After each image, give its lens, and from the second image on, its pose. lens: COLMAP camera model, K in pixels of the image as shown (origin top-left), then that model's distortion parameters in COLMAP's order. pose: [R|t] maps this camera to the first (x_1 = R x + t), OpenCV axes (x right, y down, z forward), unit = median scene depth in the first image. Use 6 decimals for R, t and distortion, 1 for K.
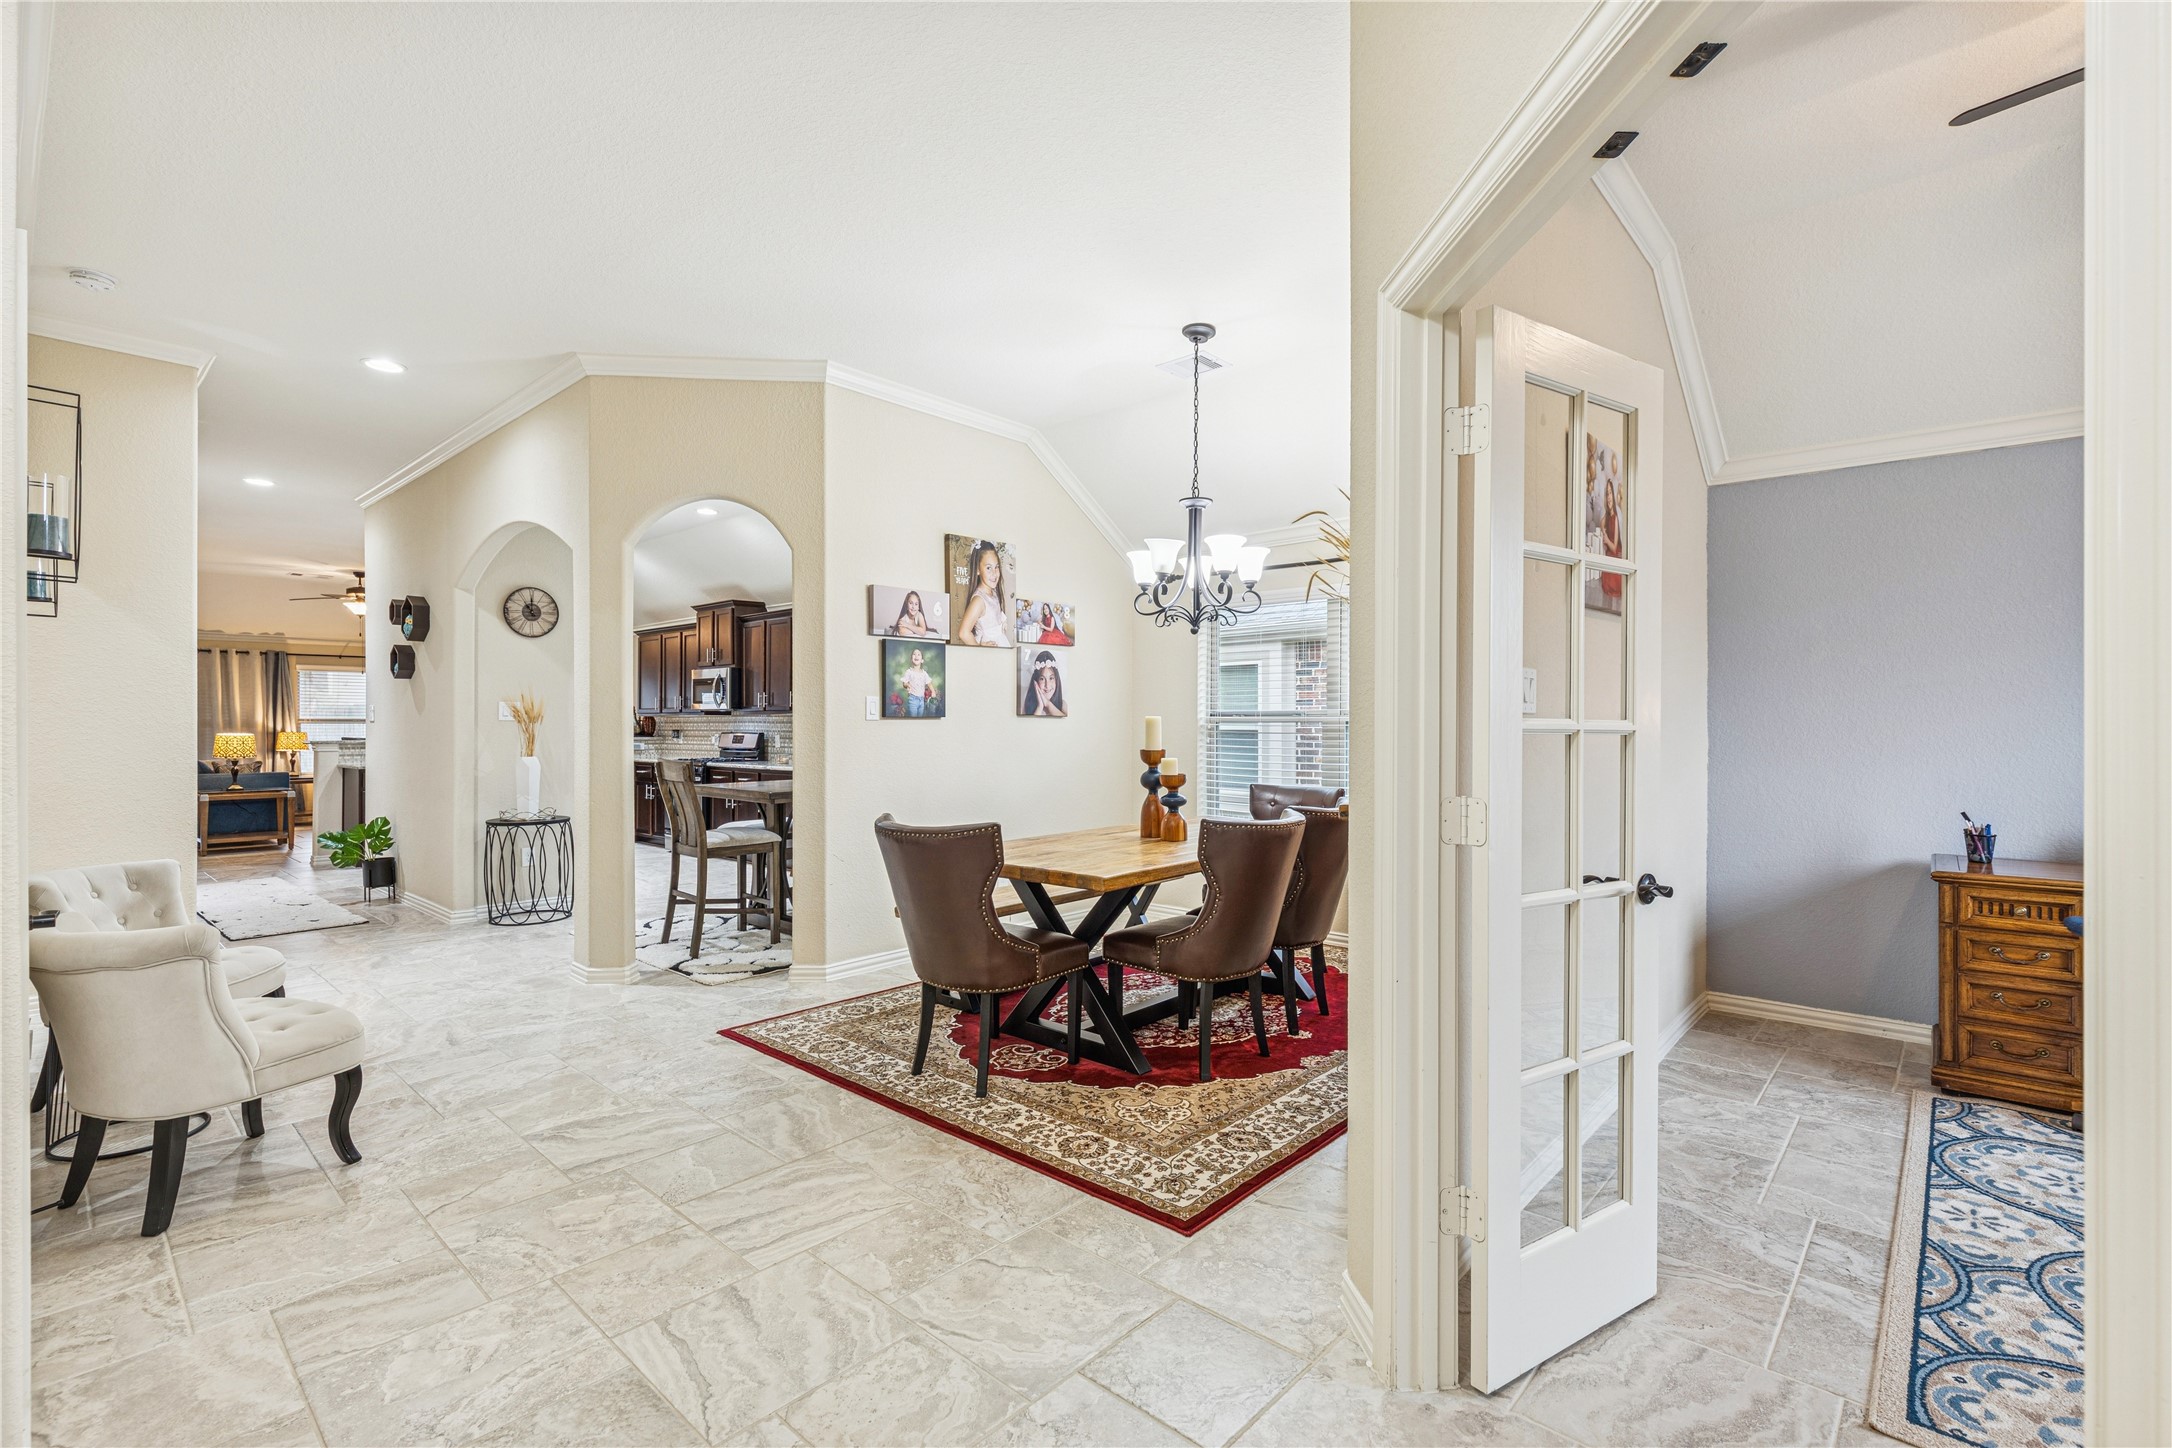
lens RADIAL K [[984.2, 0, 1113.5], [0, 984.2, 732.5], [0, 0, 1]] dist [0.002488, 0.000275]
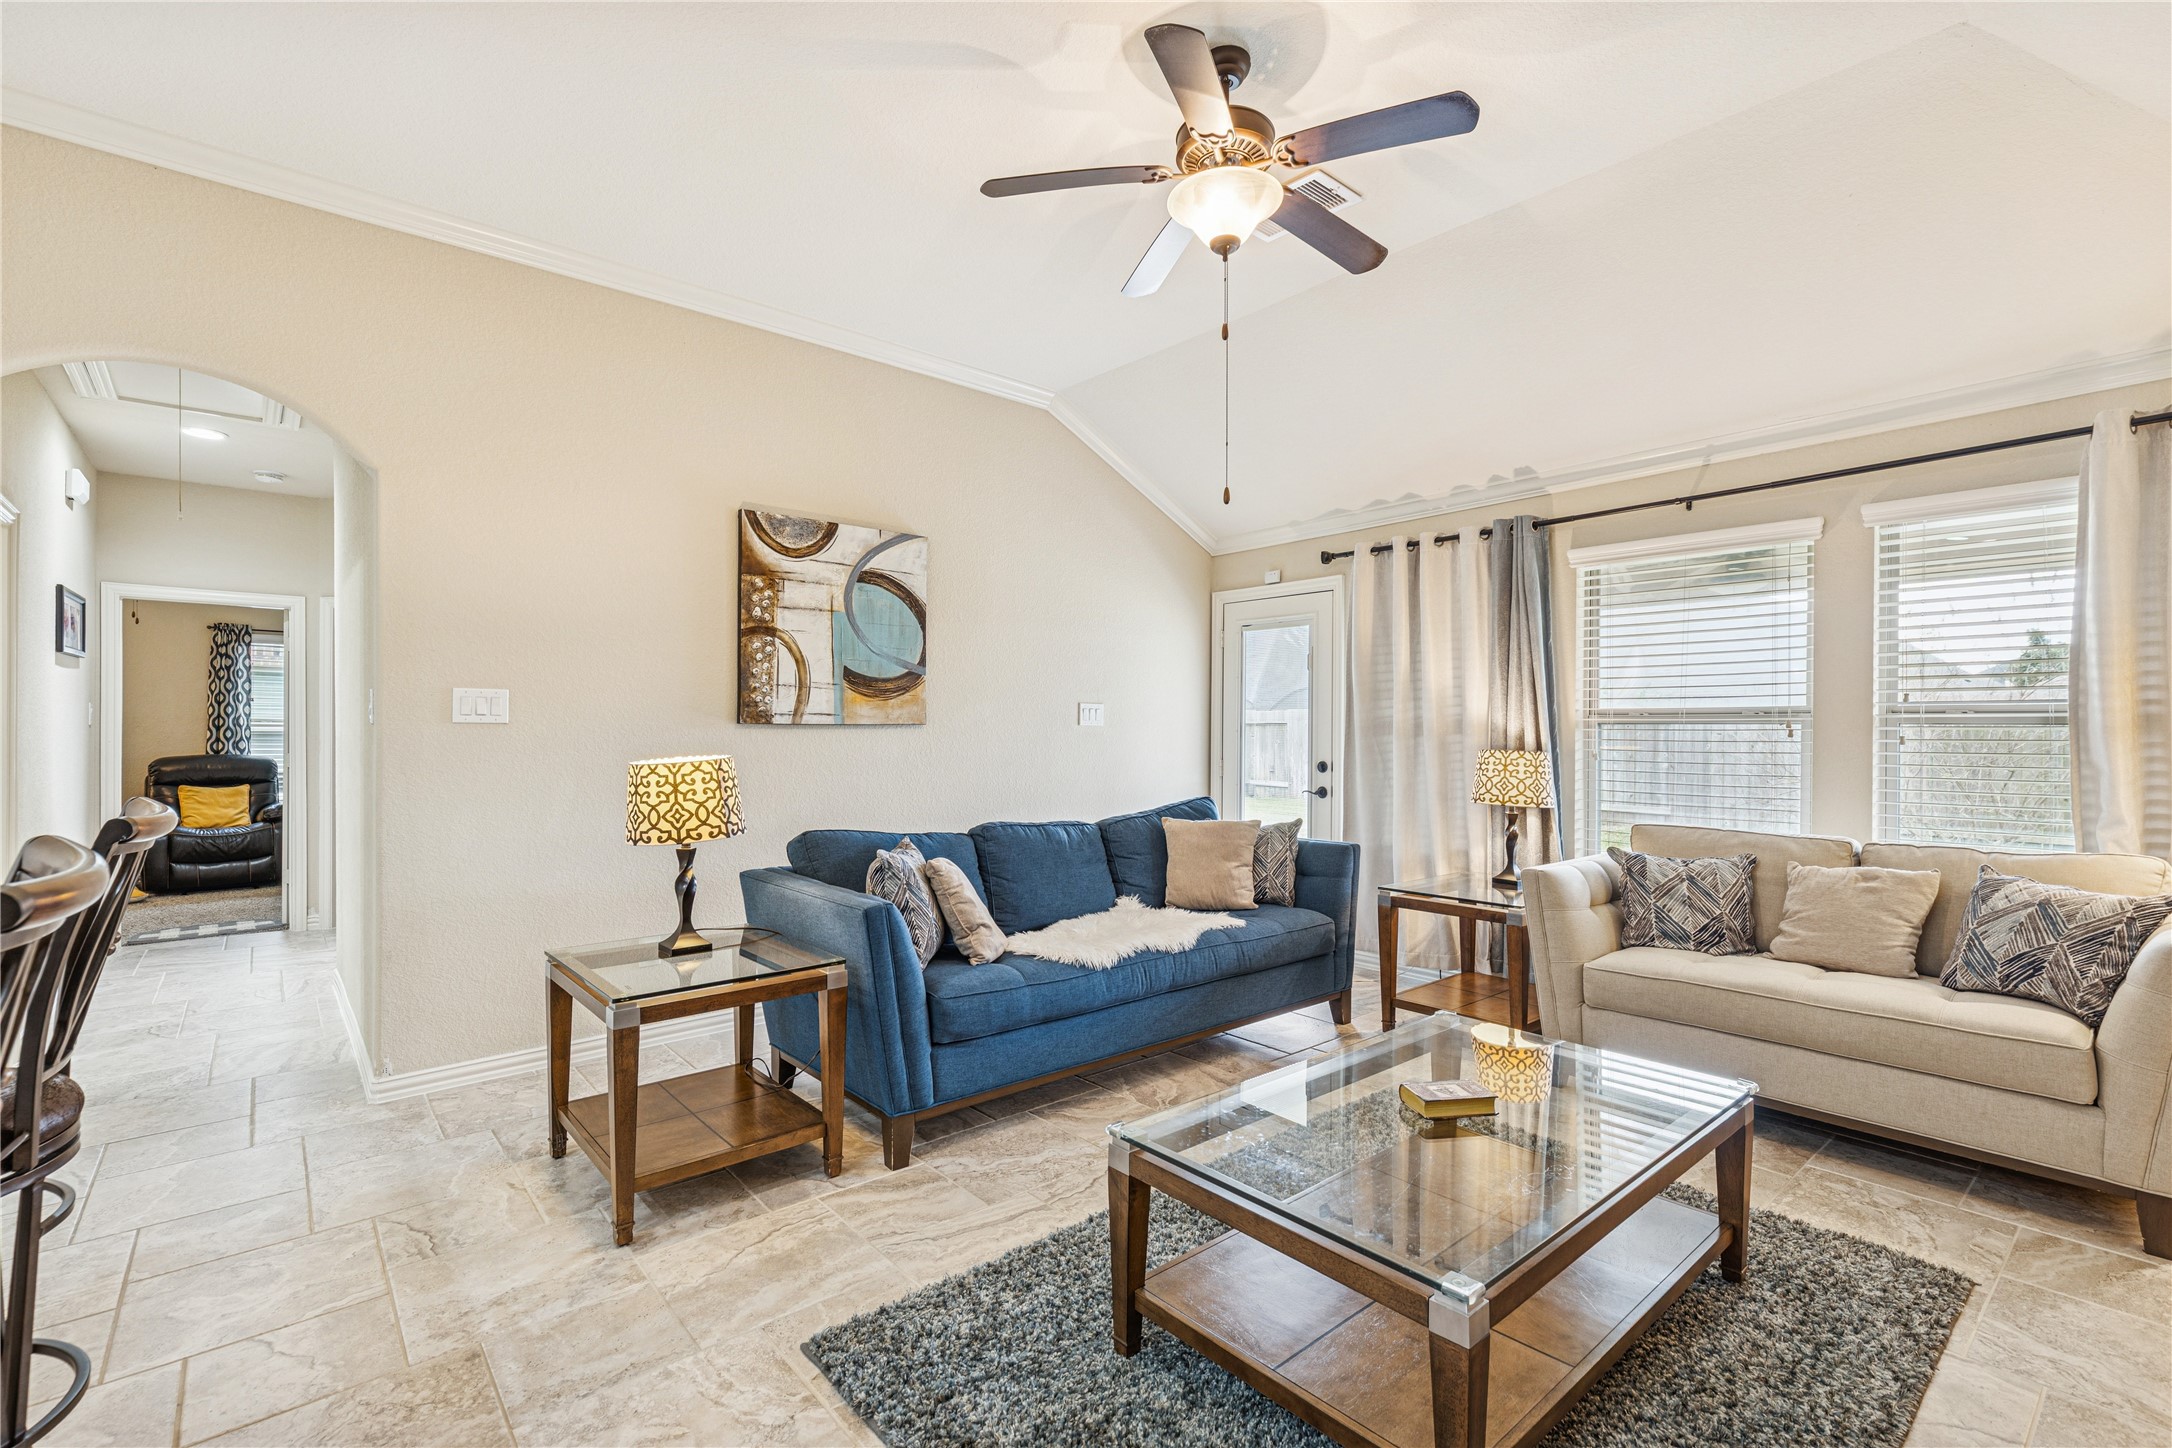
lens RADIAL K [[970.8, 0, 1099.2], [0, 970.8, 726.7], [0, 0, 1]] dist [0.003356, -0.000358]
pose [[-0.135524, -0.001827, -0.990772, -1.428270], [-0.005101, 0.999986, -0.001146, -0.020804], [0.990761, 0.004899, -0.135531, 2.657368]]
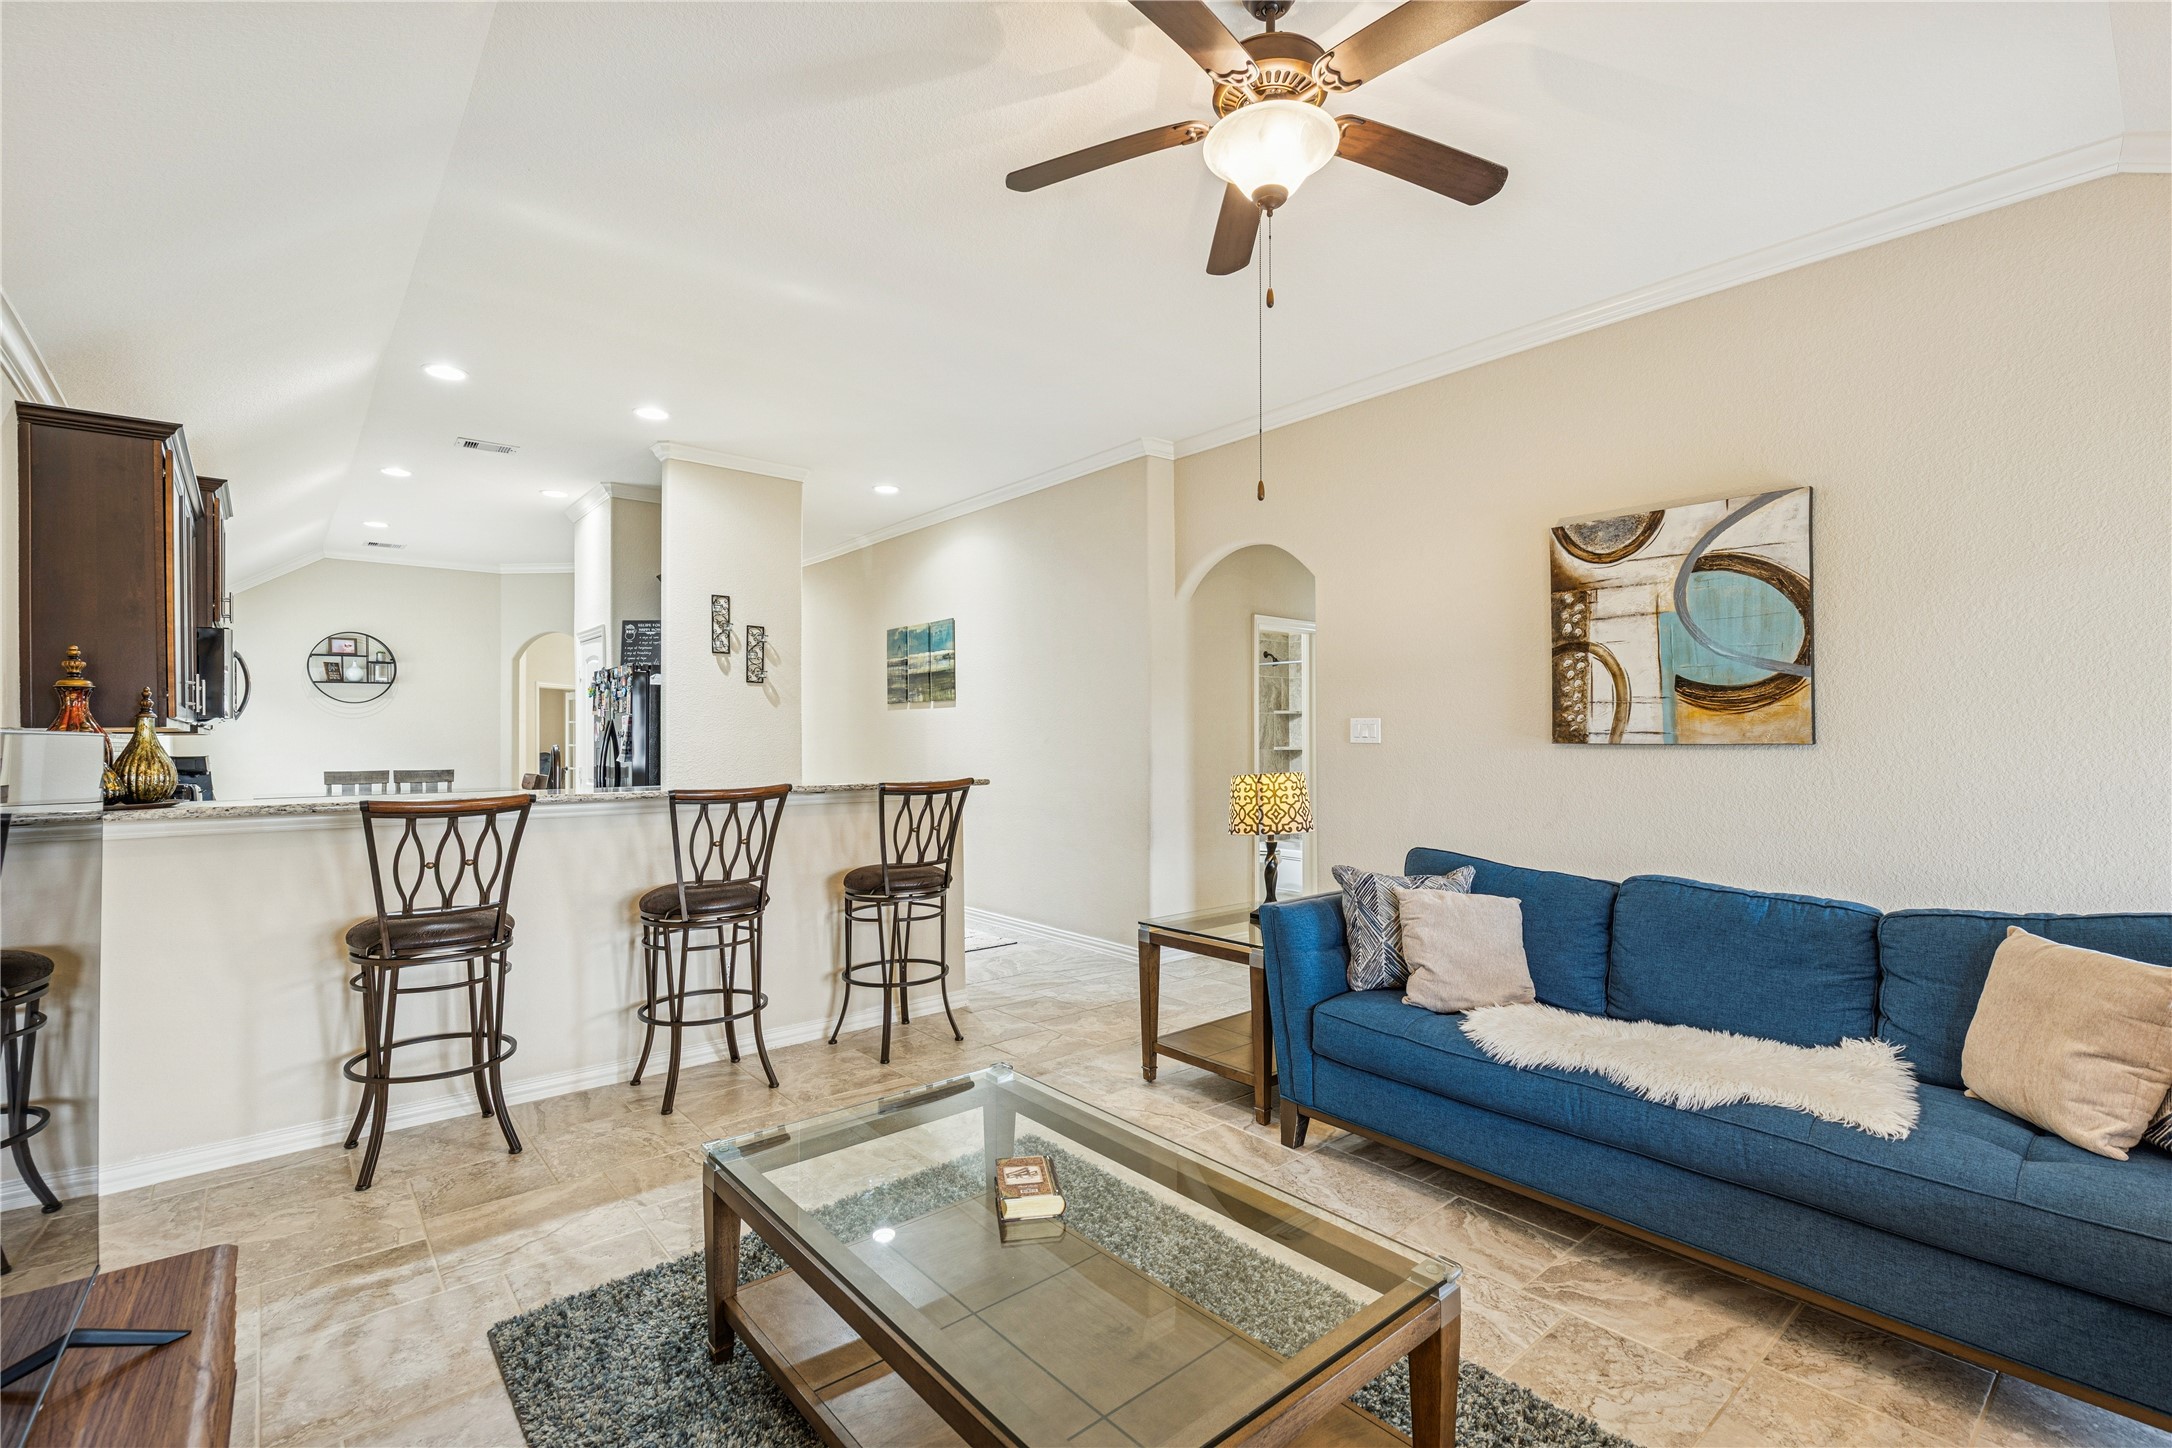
lens RADIAL K [[968.8, 0, 1101.0], [0, 968.8, 731.8], [0, 0, 1]] dist [-0.001949, 0.000044]
pose [[-0.990934, 0.004392, 0.134276, -2.002858], [0.004268, 0.999990, -0.001207, -0.035102], [-0.134280, -0.000623, -0.990943, 3.164942]]
